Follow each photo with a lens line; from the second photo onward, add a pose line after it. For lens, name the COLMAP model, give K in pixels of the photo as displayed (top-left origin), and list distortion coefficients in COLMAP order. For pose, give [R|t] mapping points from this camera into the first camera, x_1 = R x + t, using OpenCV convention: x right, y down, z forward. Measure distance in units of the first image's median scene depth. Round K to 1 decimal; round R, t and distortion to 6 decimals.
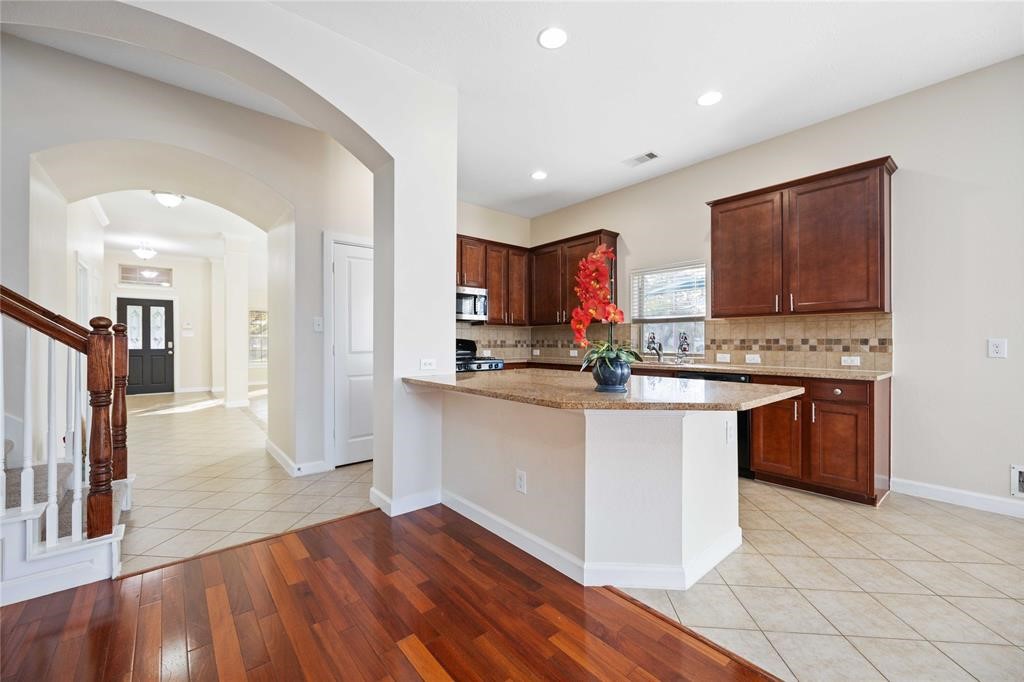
lens RADIAL K [[411.7, 0, 513.6], [0, 411.7, 340.6], [0, 0, 1]] dist [-0.005977, 0.000550]
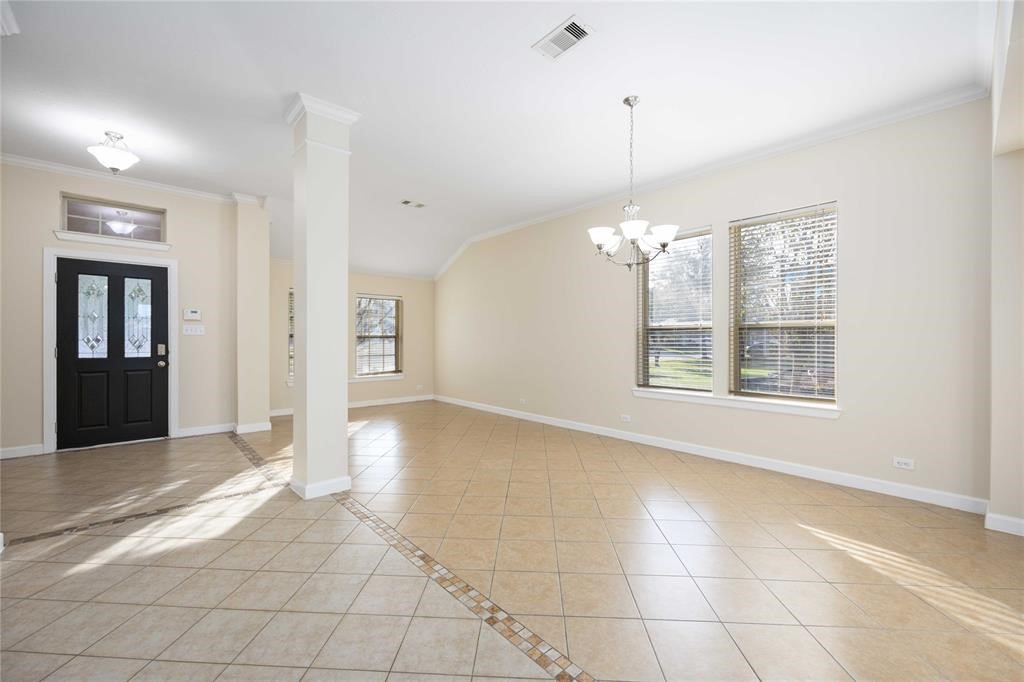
lens RADIAL K [[411.7, 0, 511.2], [0, 411.7, 340.9], [0, 0, 1]] dist [-0.005977, 0.000550]
pose [[0.999206, 0.002024, 0.039796, -0.689417], [-0.001977, 0.999997, -0.001219, -0.002453], [-0.039798, 0.001140, 0.999207, 0.763866]]
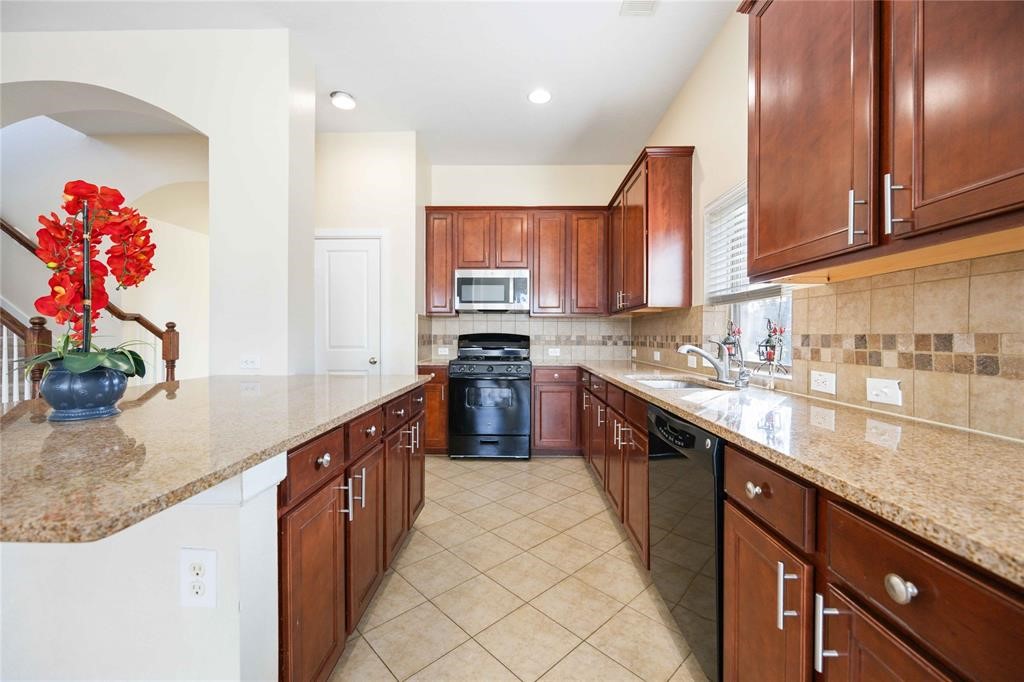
lens RADIAL K [[411.7, 0, 510.4], [0, 411.7, 339.5], [0, 0, 1]] dist [-0.005977, 0.000550]
pose [[0.745281, 0.010506, -0.666668, 0.445276], [-0.004242, 0.999930, 0.011016, -0.001283], [0.666737, -0.005382, 0.745274, 0.410126]]
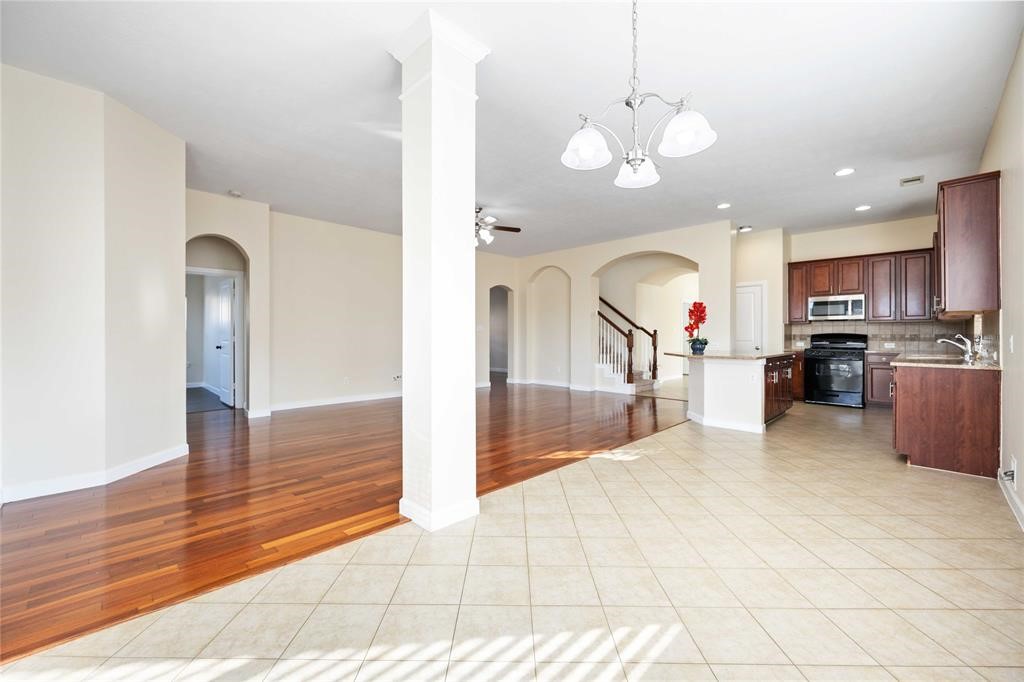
lens RADIAL K [[411.7, 0, 496.5], [0, 411.7, 335.9], [0, 0, 1]] dist [-0.005977, 0.000550]
pose [[0.056765, 0.003049, -0.998383, 1.181175], [0.002383, 0.999992, 0.003190, -0.003181], [0.998385, -0.002560, 0.056757, -0.218296]]
